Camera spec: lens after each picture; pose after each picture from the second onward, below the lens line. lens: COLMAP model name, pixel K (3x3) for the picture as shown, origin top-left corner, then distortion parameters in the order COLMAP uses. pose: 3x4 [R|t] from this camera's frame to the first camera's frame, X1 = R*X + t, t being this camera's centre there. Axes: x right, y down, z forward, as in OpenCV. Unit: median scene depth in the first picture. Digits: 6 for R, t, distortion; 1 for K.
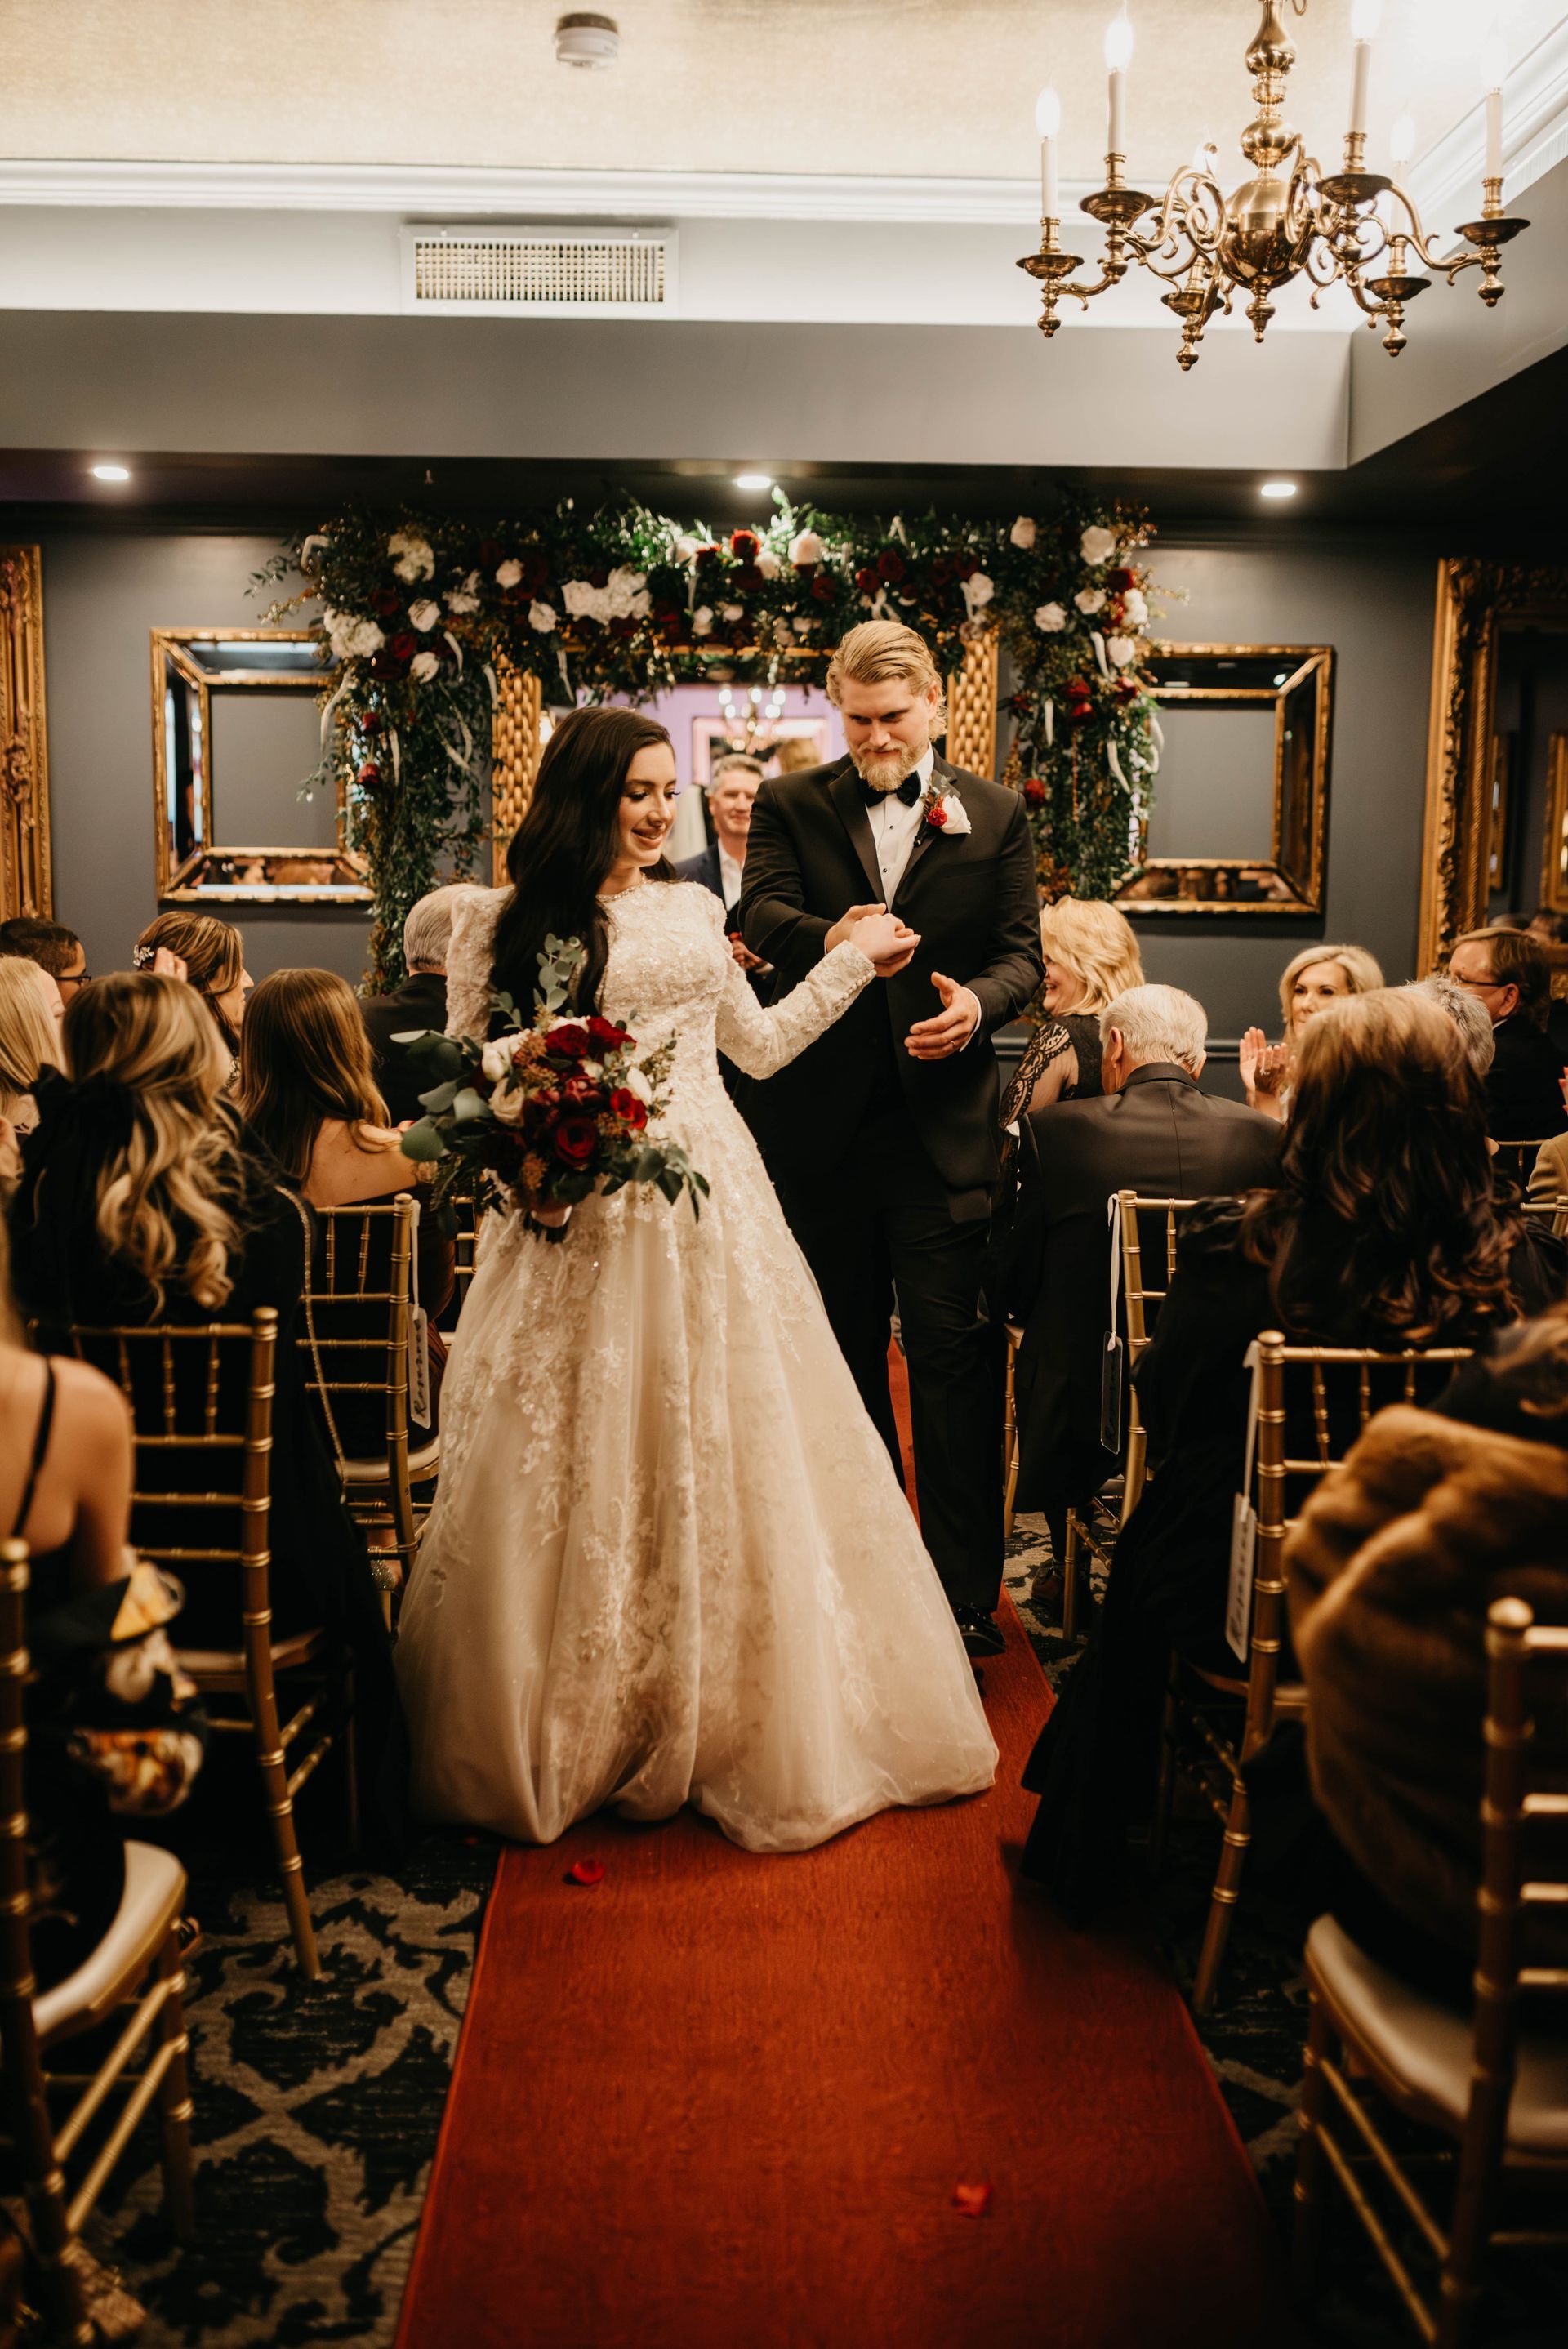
lens RADIAL K [[2360.1, 0, 784.0], [0, 2360.1, 1174.5], [0, 0, 1]] dist [-0.055793, 0.072648]
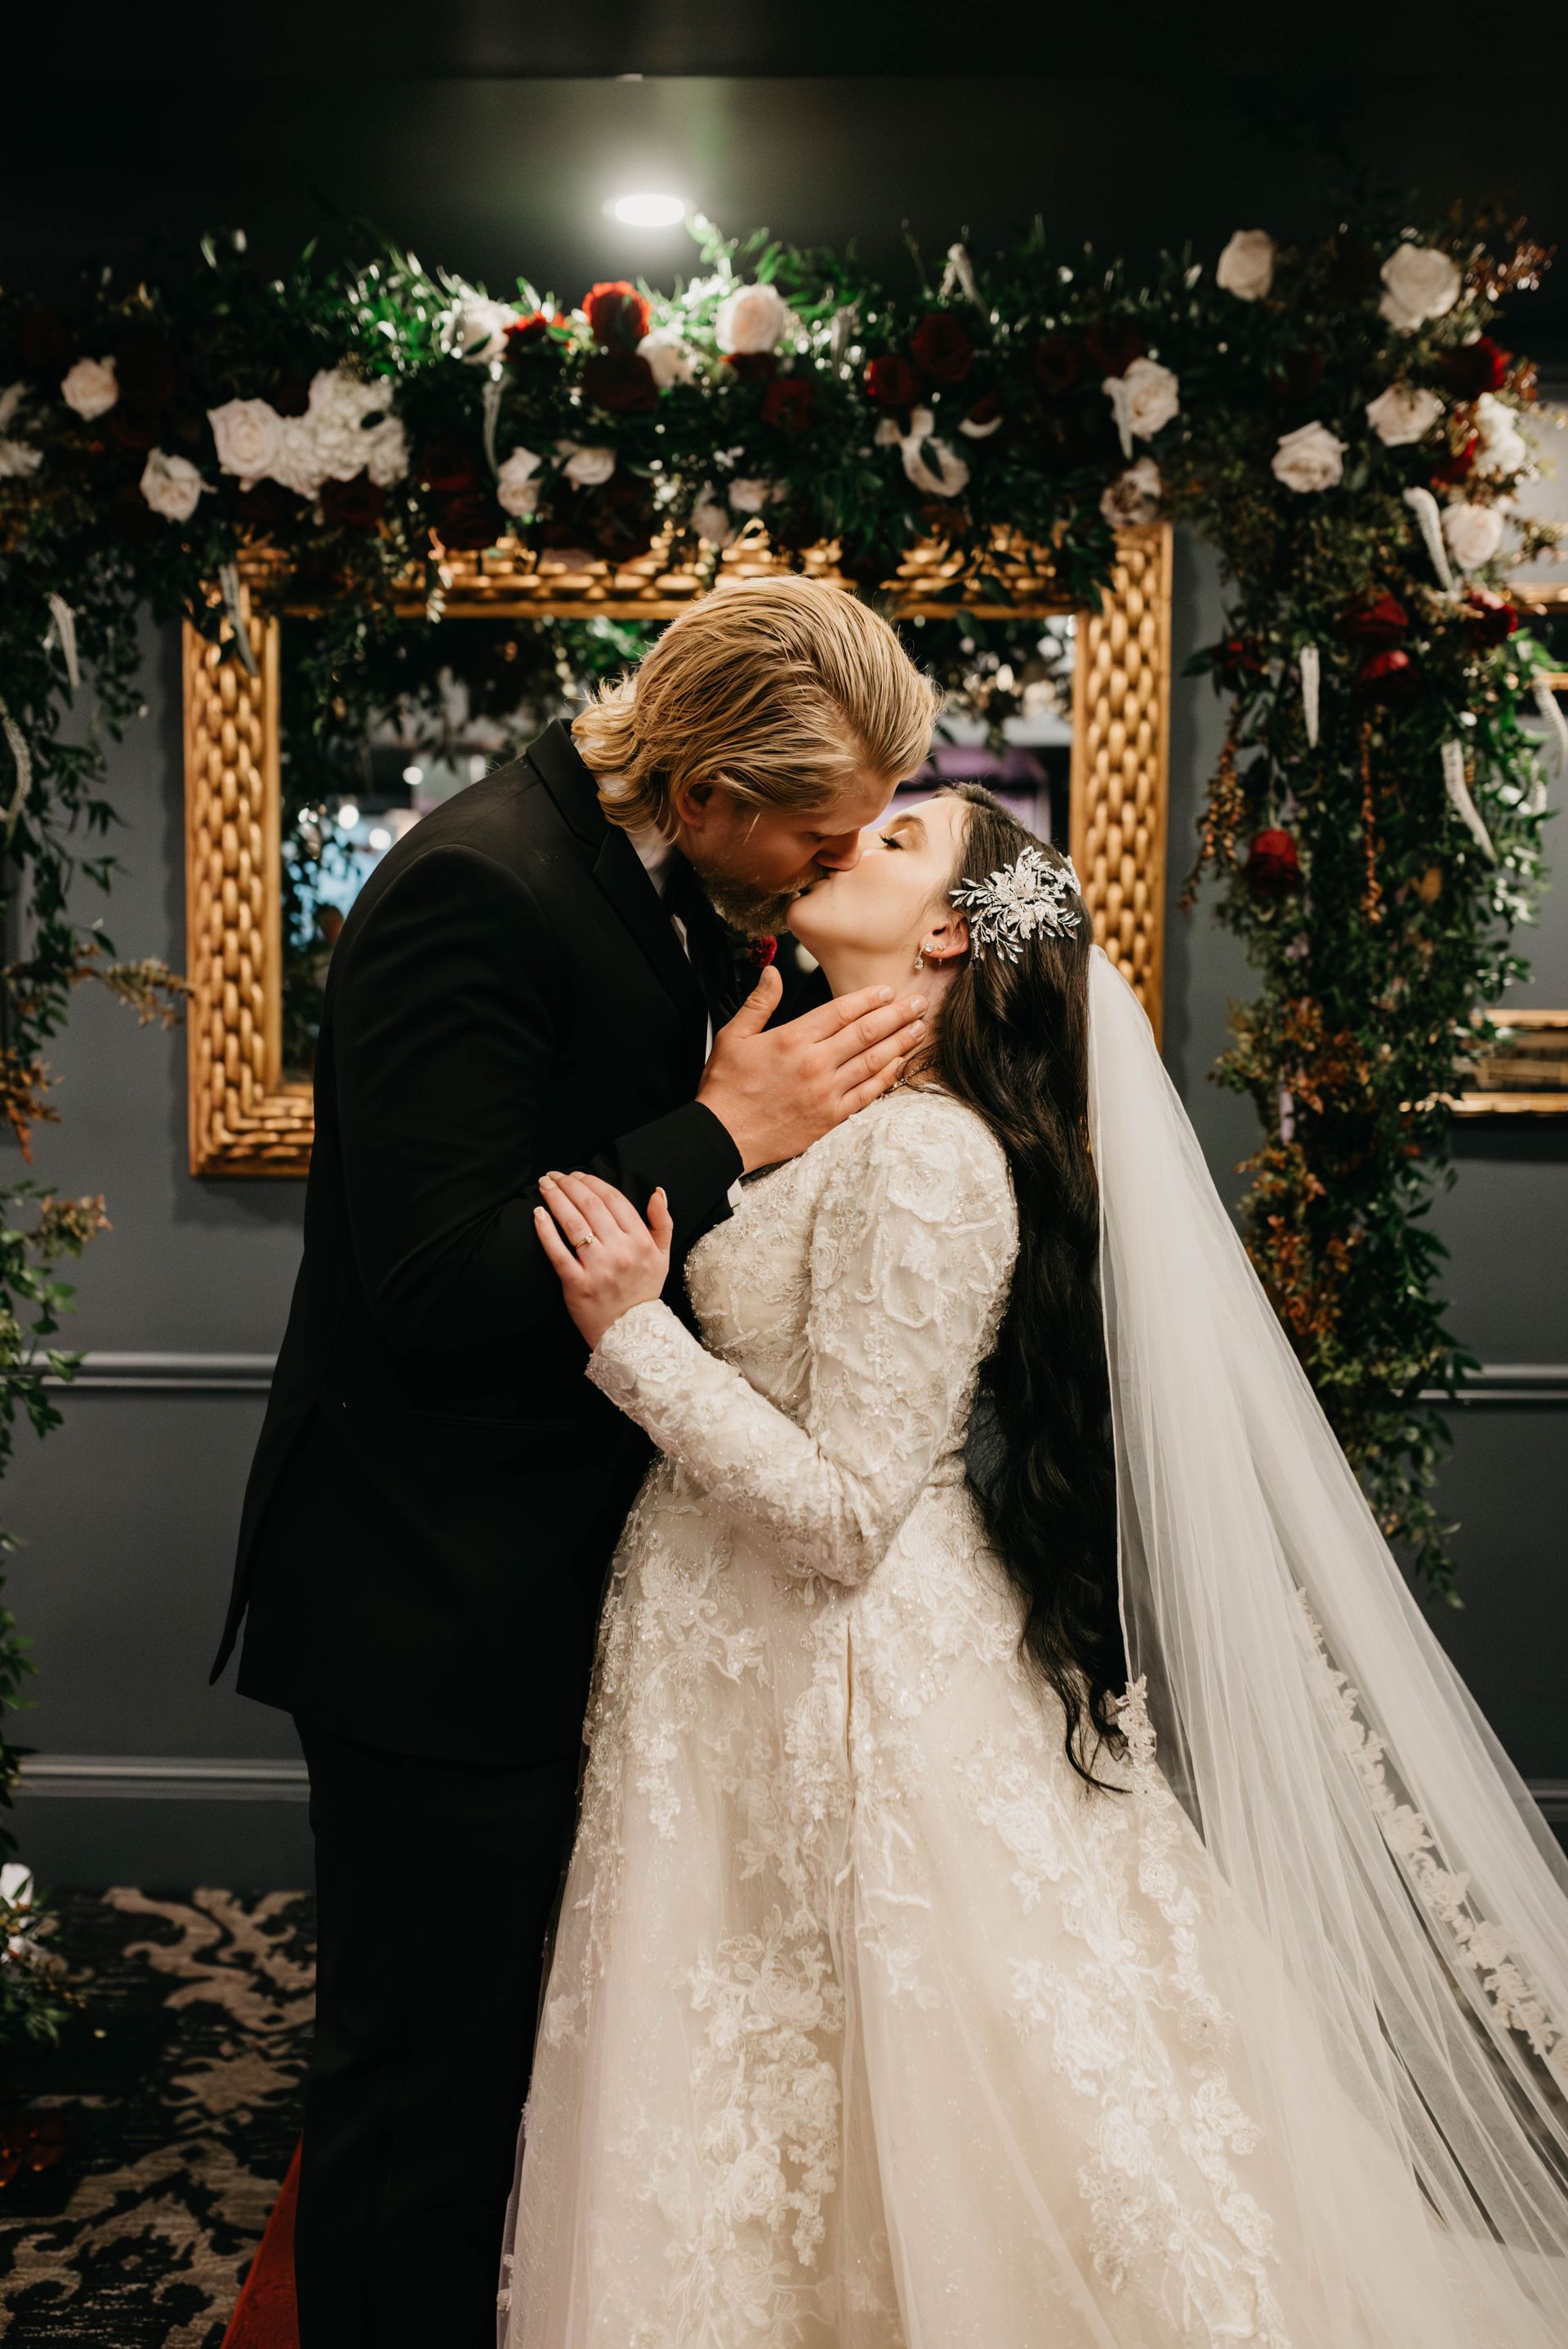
lens RADIAL K [[2360.1, 0, 784.0], [0, 2360.1, 1174.5], [0, 0, 1]] dist [-0.055793, 0.072648]
pose [[0.998744, -0.005773, -0.049770, 0.036390], [0.002388, 0.997695, -0.067812, -0.074297], [0.050047, 0.067608, 0.996456, 0.567010]]
